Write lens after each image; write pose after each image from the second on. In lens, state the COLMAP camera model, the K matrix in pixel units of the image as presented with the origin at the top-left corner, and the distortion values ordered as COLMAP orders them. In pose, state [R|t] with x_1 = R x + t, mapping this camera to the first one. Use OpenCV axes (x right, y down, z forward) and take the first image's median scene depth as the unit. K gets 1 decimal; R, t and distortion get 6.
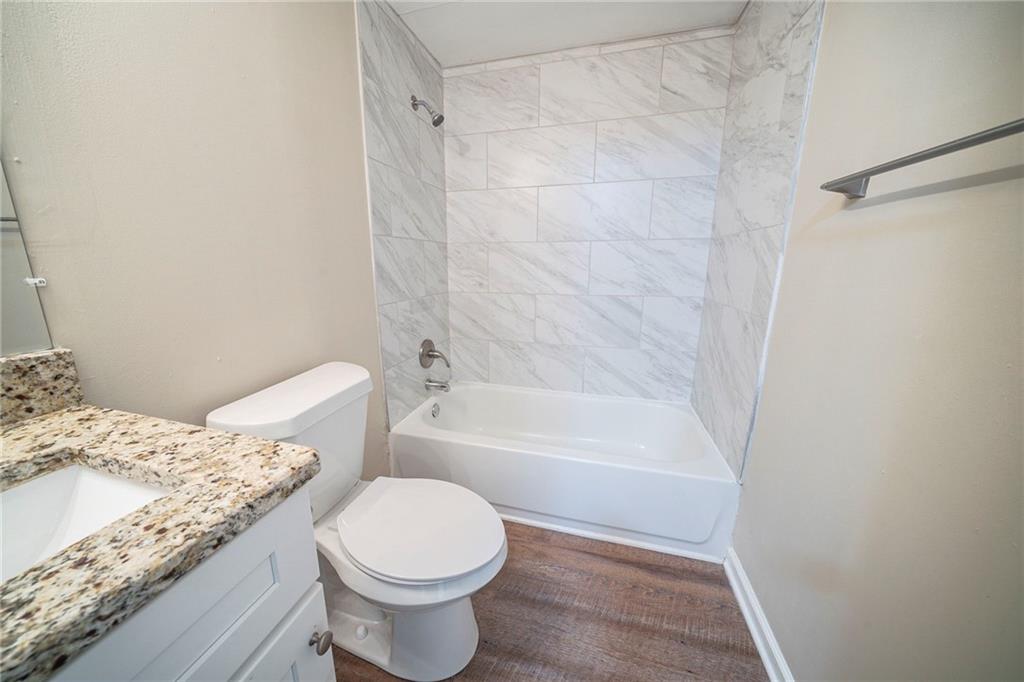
lens RADIAL K [[351.2, 0, 500.2], [0, 351.2, 337.1], [0, 0, 1]] dist [-0.006264, -0.000057]
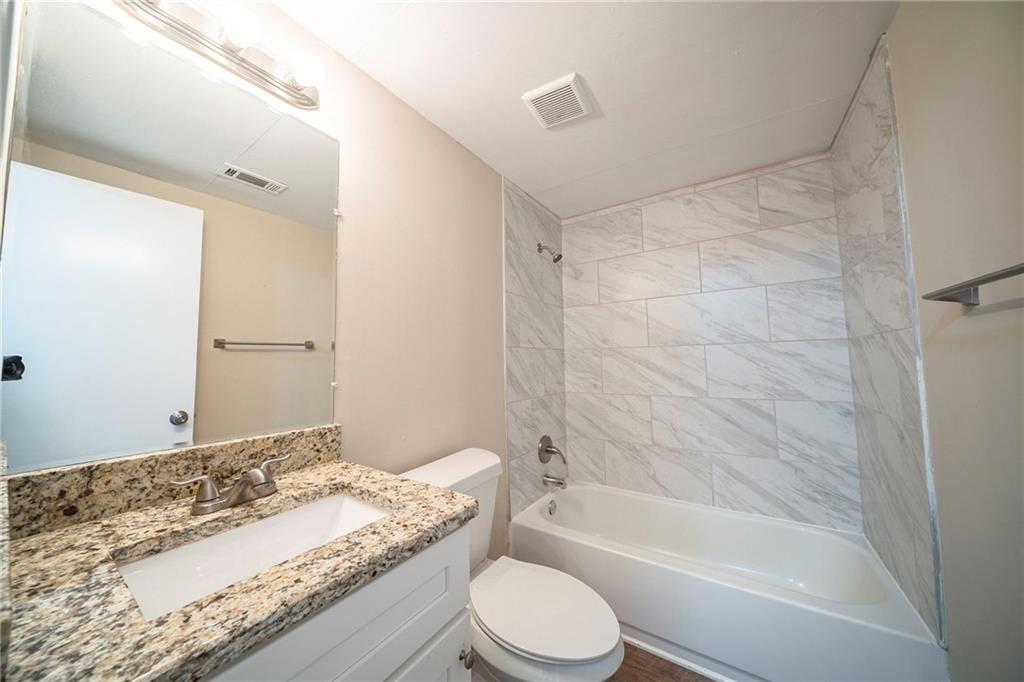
lens RADIAL K [[351.2, 0, 500.2], [0, 351.2, 337.1], [0, 0, 1]] dist [-0.006264, -0.000057]
pose [[0.947482, -0.036324, -0.317740, 0.020311], [-0.053633, 0.961411, -0.269838, 0.016030], [0.315280, 0.272708, 0.908971, -0.147681]]
